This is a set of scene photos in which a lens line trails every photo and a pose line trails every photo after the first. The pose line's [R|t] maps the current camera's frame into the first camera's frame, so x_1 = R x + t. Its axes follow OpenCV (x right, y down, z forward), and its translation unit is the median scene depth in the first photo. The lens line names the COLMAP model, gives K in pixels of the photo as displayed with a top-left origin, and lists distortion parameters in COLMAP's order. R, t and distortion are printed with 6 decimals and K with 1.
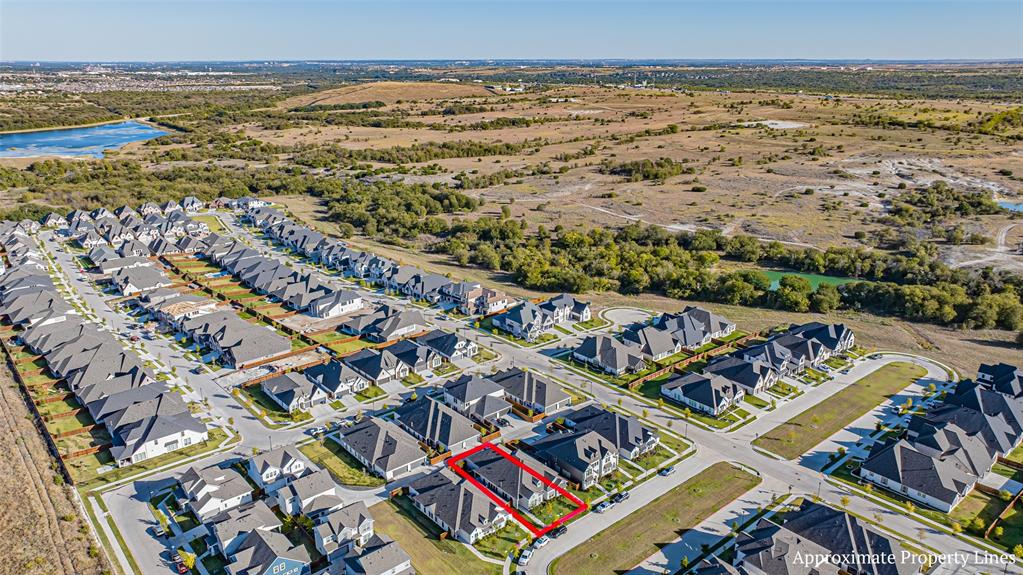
lens RADIAL K [[716.8, 0, 514.4], [0, 716.8, 286.3], [0, 0, 1]] dist [-0.021263, -0.000646]
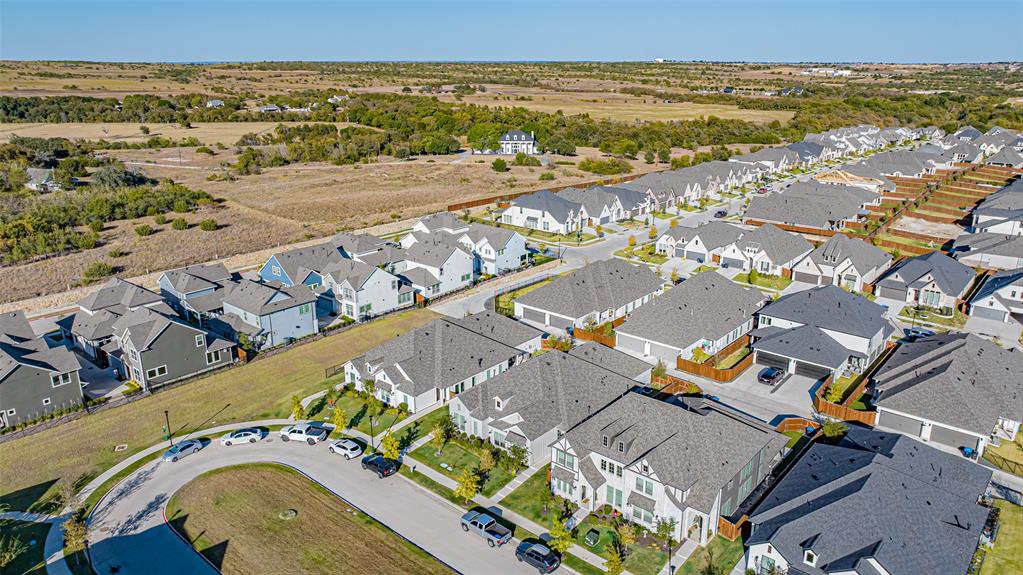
lens RADIAL K [[716.8, 0, 514.4], [0, 716.8, 286.3], [0, 0, 1]] dist [-0.021263, -0.000646]
pose [[0.144034, 0.296905, -0.943982, 0.257268], [-0.299568, 0.922251, 0.244362, 0.054529], [0.943140, 0.247590, 0.221779, 0.517635]]
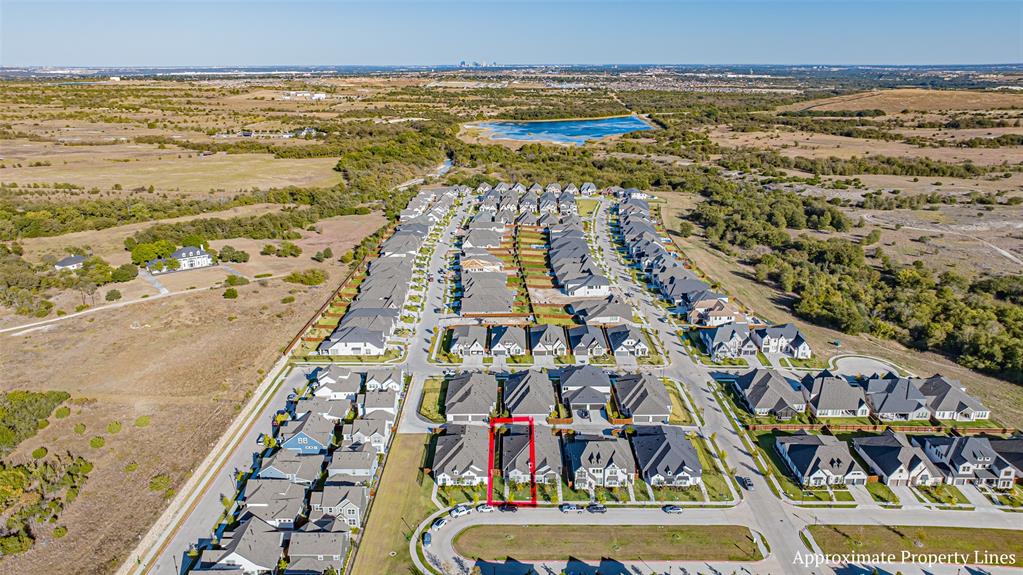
lens RADIAL K [[716.8, 0, 514.4], [0, 716.8, 286.3], [0, 0, 1]] dist [-0.021263, -0.000646]
pose [[0.756360, 0.193923, -0.624751, 0.362222], [-0.196853, 0.978254, 0.065329, -0.026290], [0.623834, 0.073572, 0.778087, 0.085514]]
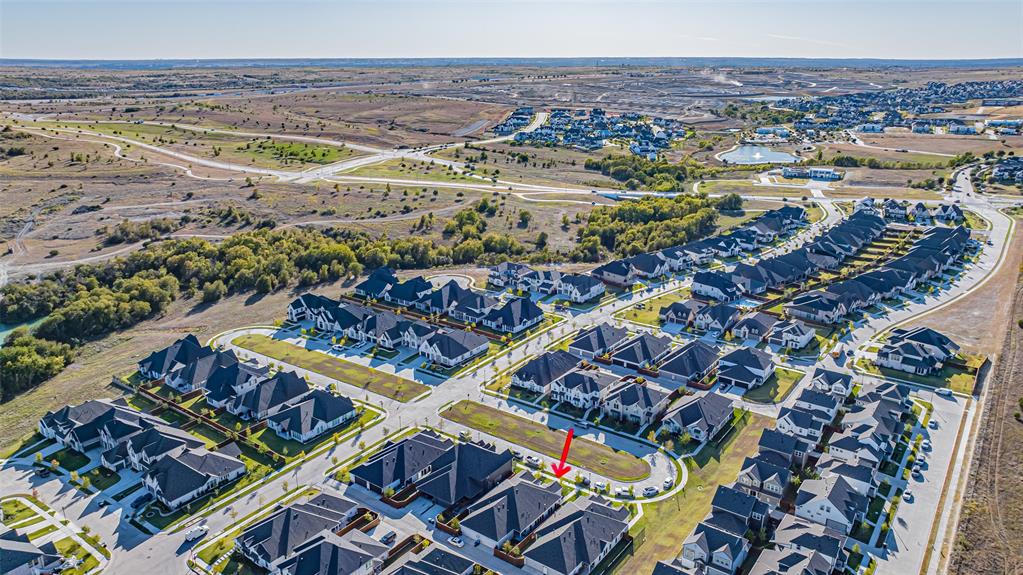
lens RADIAL K [[716.8, 0, 514.4], [0, 716.8, 286.3], [0, 0, 1]] dist [-0.021263, -0.000646]
pose [[-0.222108, -0.295436, 0.929186, -0.475919], [0.302544, 0.885068, 0.353727, -0.196491], [-0.926896, 0.359685, -0.107198, 0.604684]]
